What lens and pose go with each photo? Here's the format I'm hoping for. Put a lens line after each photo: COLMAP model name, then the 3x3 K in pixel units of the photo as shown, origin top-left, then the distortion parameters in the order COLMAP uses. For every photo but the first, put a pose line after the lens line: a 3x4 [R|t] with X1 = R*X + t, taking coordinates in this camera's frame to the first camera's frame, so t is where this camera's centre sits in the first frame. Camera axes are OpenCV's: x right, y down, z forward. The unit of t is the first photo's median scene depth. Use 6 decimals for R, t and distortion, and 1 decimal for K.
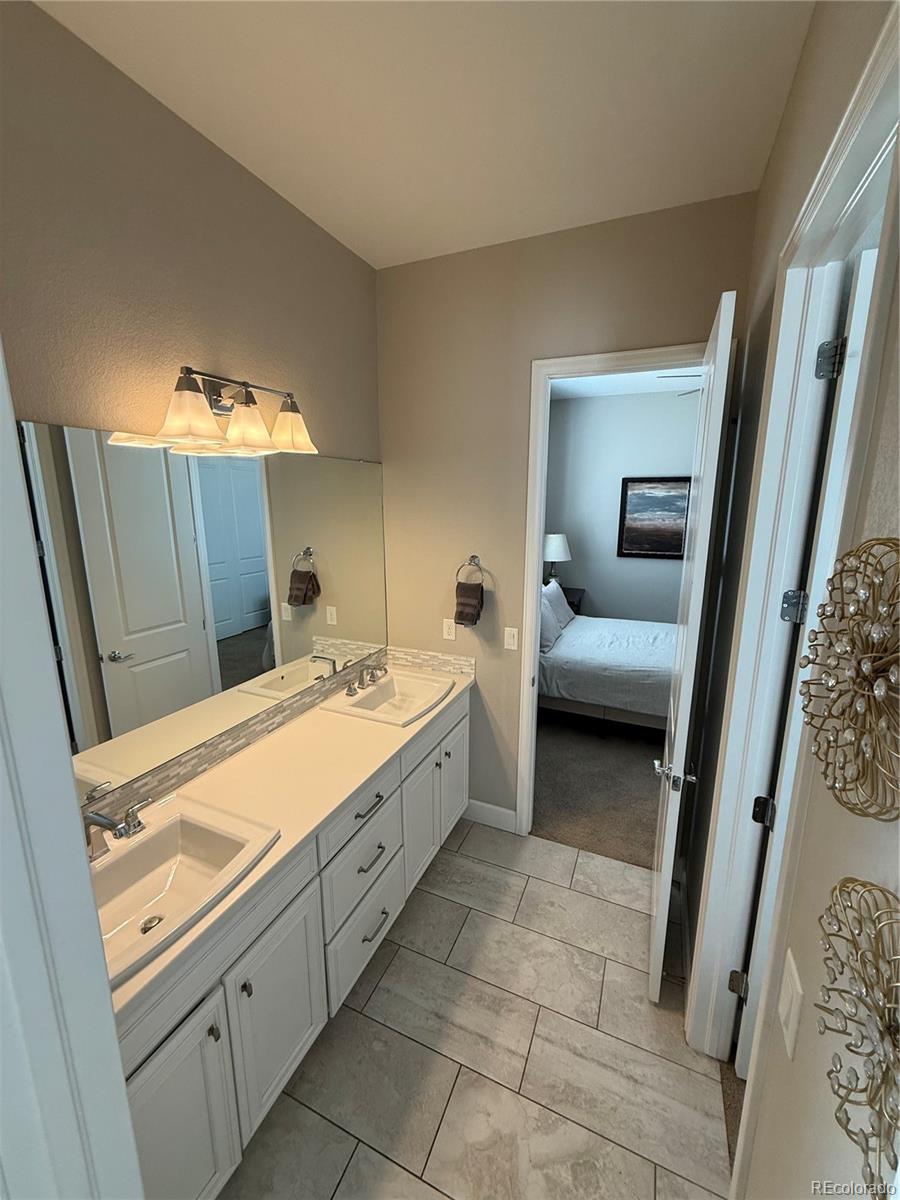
lens RADIAL K [[482.3, 0, 447.6], [0, 482.3, 594.8], [0, 0, 1]] dist [0.003364, 0.000309]
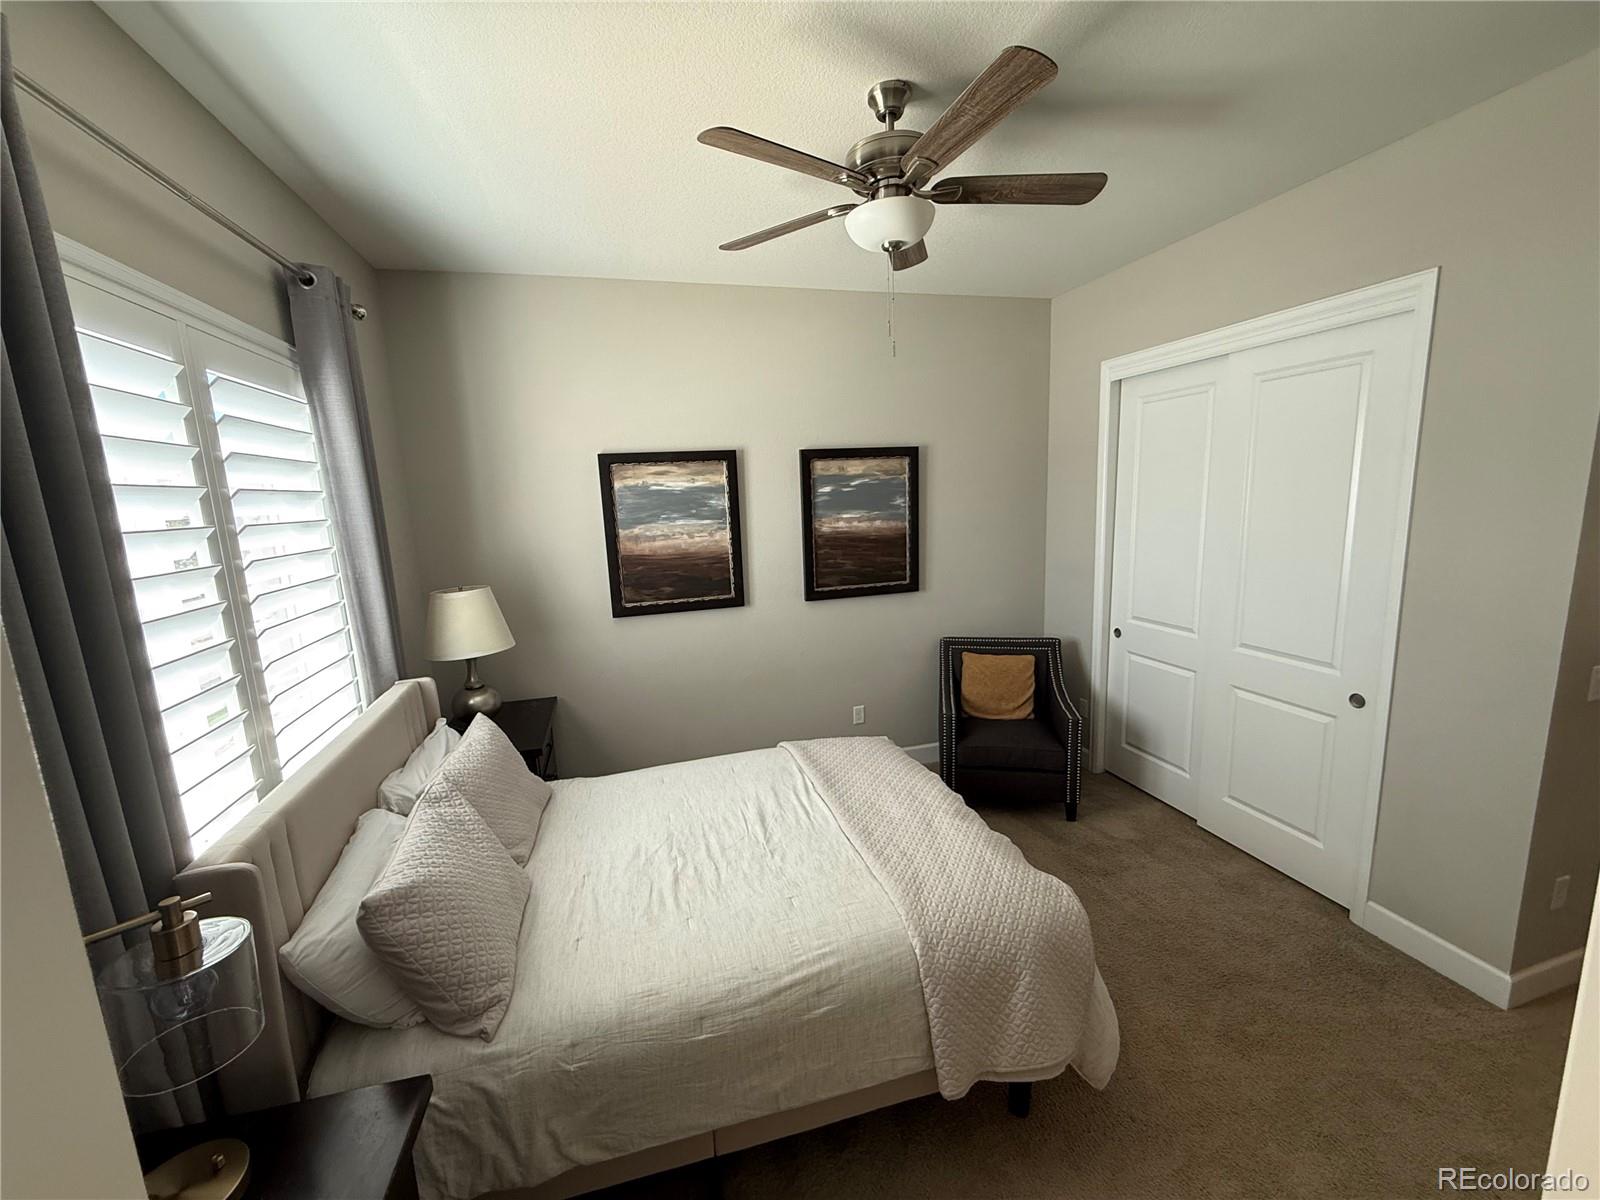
lens RADIAL K [[643.0, 0, 793.5], [0, 643.0, 603.9], [0, 0, 1]] dist [0.003364, 0.000309]
pose [[0.774653, -0.141542, 0.616343, 0.101162], [0.167608, 0.985729, 0.015713, -0.075517], [-0.609770, 0.091132, 0.787321, 0.401357]]
